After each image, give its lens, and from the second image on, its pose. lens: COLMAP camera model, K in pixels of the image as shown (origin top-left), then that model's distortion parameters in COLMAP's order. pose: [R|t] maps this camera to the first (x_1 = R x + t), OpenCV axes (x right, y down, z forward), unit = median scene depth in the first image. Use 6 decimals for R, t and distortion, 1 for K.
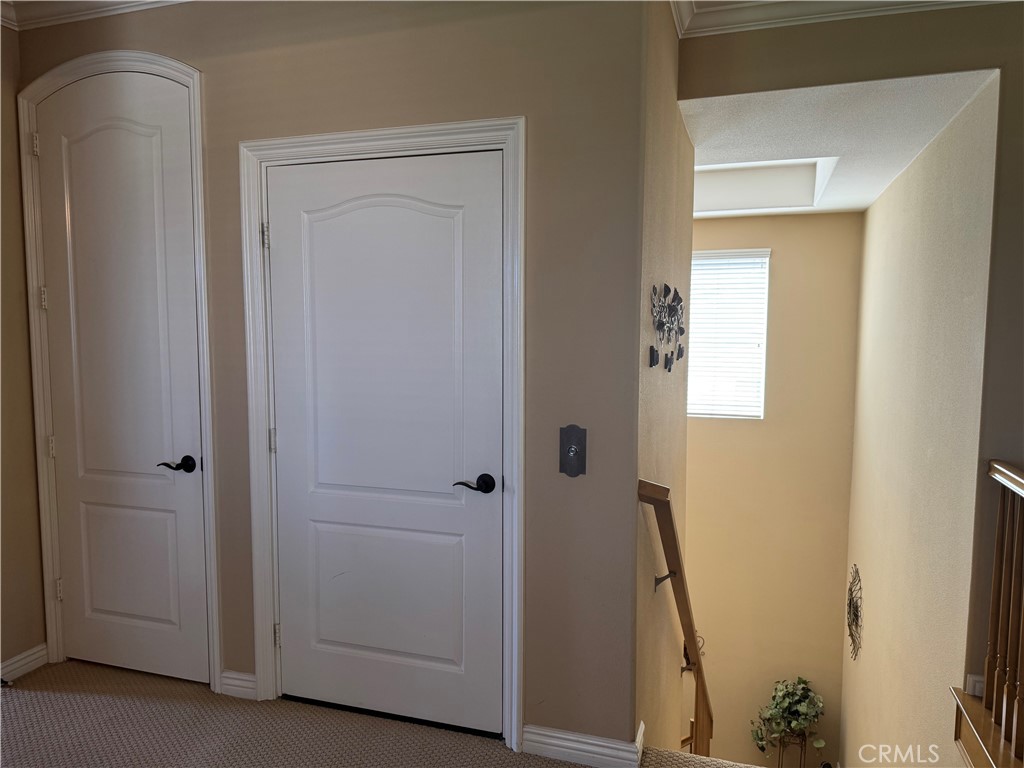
lens RADIAL K [[708.3, 0, 512.0], [0, 708.3, 384.0], [0, 0, 1]] dist [0.049166, -0.059742]
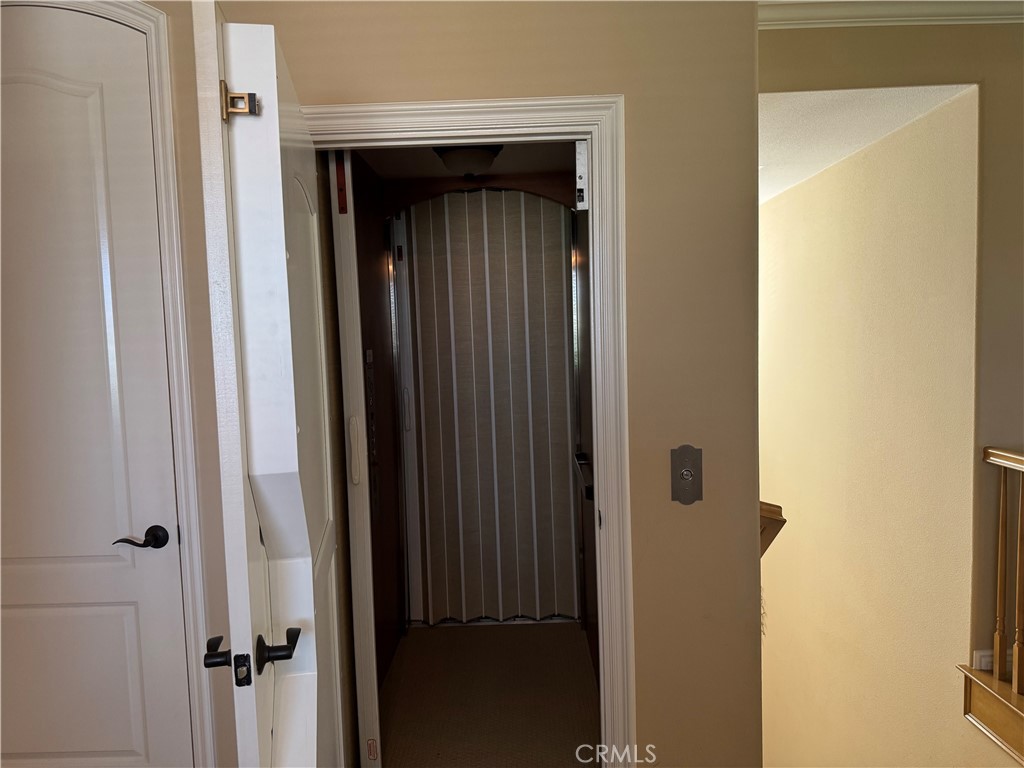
lens RADIAL K [[708.3, 0, 512.0], [0, 708.3, 384.0], [0, 0, 1]] dist [0.049166, -0.059742]
pose [[0.954907, -0.052241, 0.292272, -0.315964], [0.057934, 0.998261, -0.010852, -0.018147], [-0.291197, 0.027295, 0.956274, 0.178193]]
